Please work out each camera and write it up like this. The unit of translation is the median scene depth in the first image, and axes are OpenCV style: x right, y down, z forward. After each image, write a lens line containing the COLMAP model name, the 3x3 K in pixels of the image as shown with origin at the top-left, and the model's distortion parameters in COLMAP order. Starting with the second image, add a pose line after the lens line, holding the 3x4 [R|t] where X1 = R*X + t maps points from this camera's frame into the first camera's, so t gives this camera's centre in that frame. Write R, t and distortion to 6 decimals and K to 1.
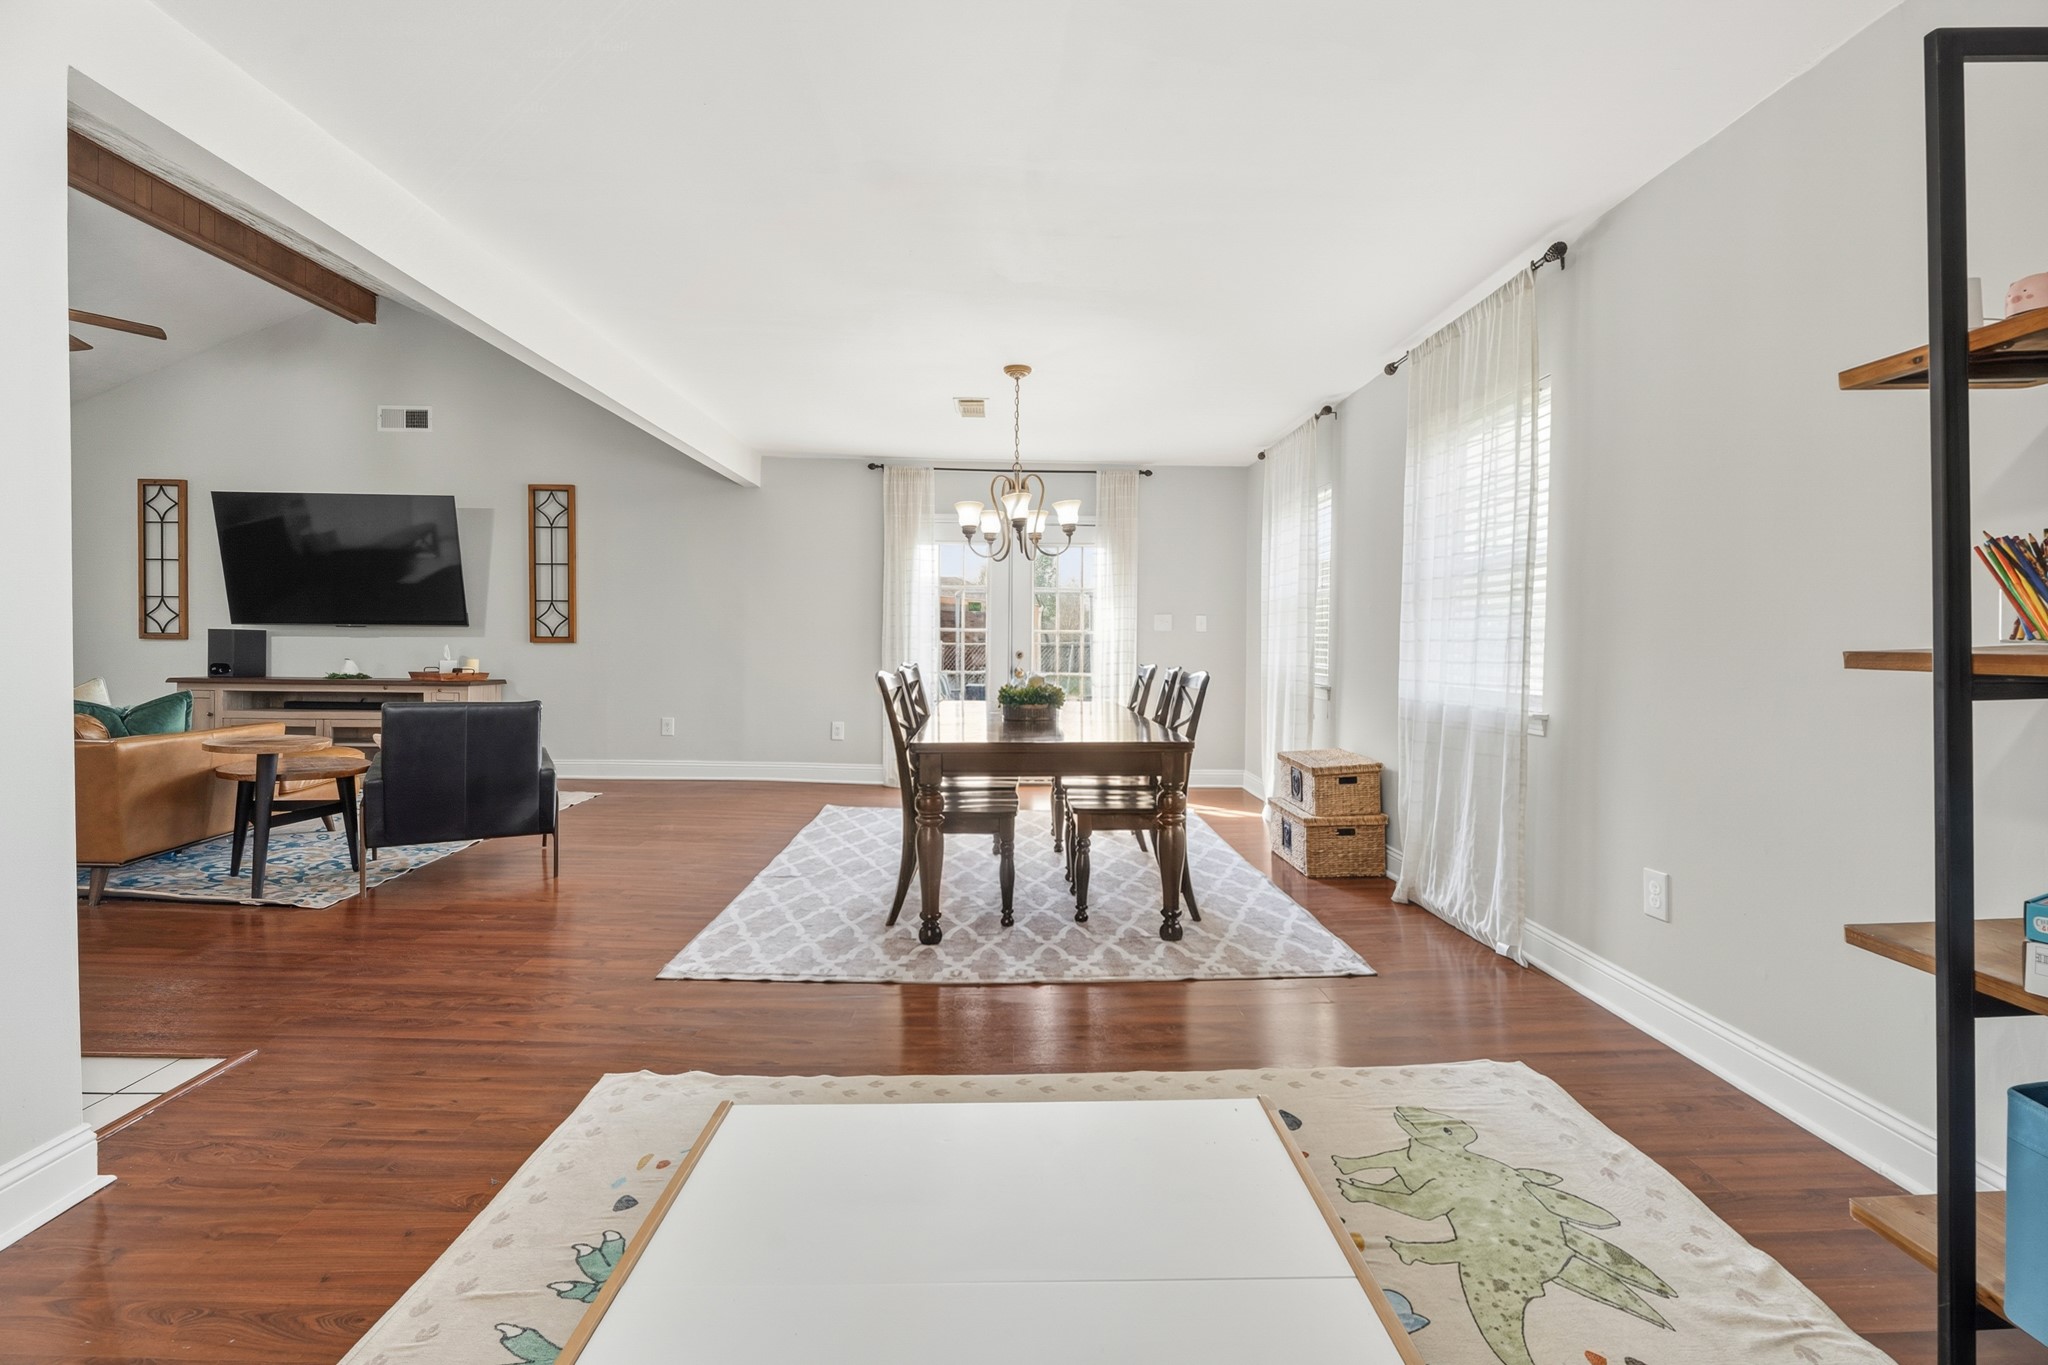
lens RADIAL K [[933.3, 0, 1023.1], [0, 933.3, 657.0], [0, 0, 1]] dist [0.004839, 0.000310]
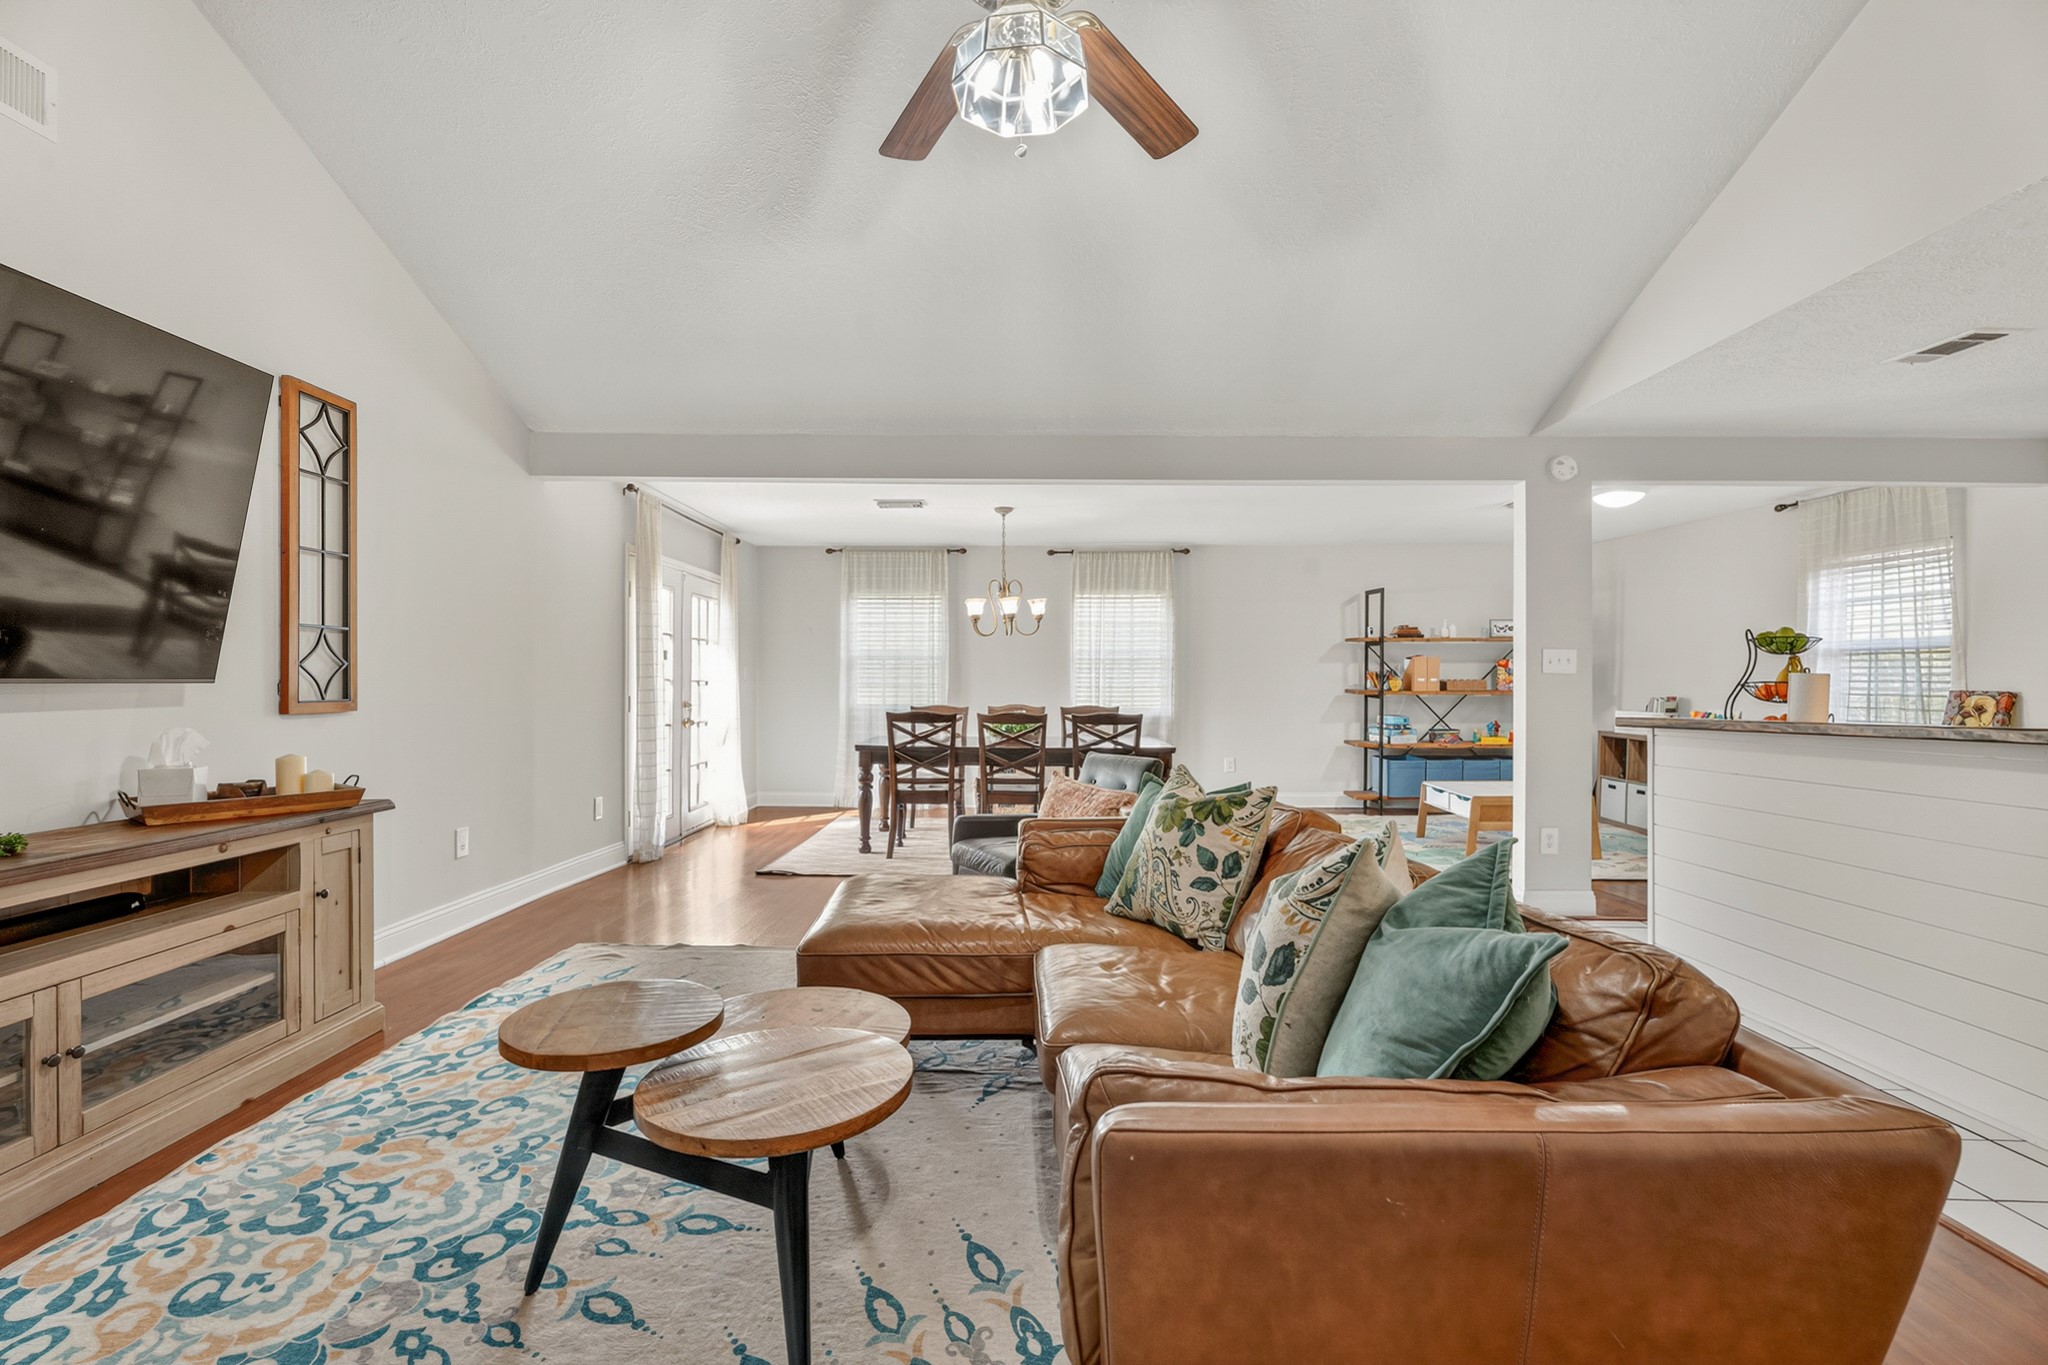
lens RADIAL K [[933.3, 0, 1026.3], [0, 933.3, 675.7], [0, 0, 1]] dist [0.004839, 0.000310]
pose [[0.032883, -0.002942, 0.999455, -1.031636], [0.017771, 0.999839, 0.002358, -0.030854], [-0.999301, 0.017684, 0.032930, 0.647286]]
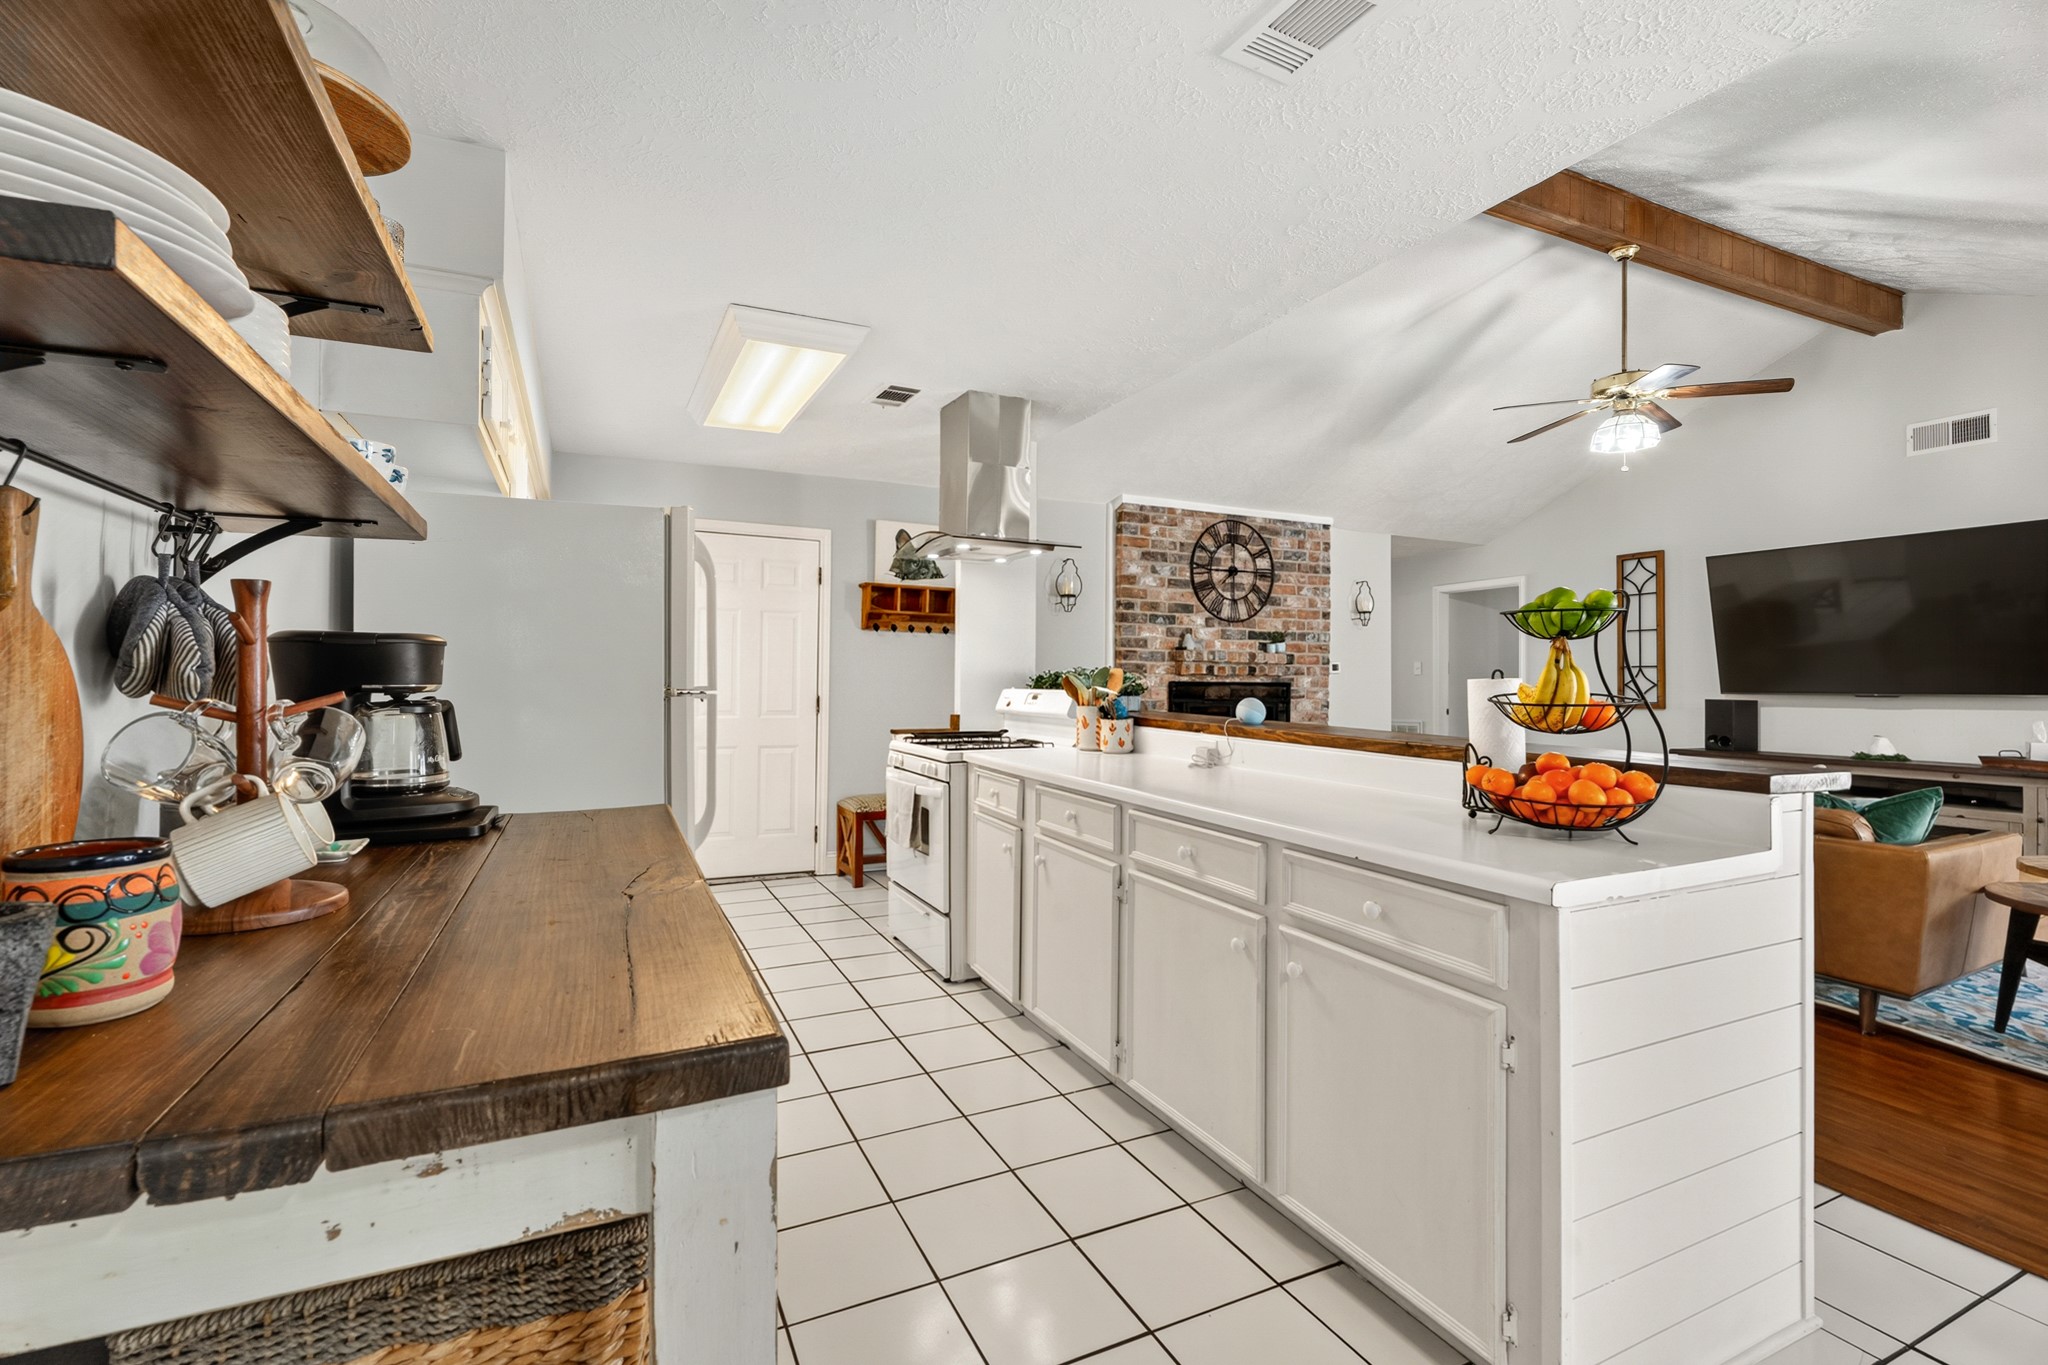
lens RADIAL K [[933.3, 0, 1016.6], [0, 933.3, 664.7], [0, 0, 1]] dist [0.004839, 0.000310]
pose [[0.418280, -0.028544, -0.907869, -0.290822], [-0.017803, 0.999056, -0.039613, -0.014739], [0.908143, 0.032732, 0.417378, -0.043840]]
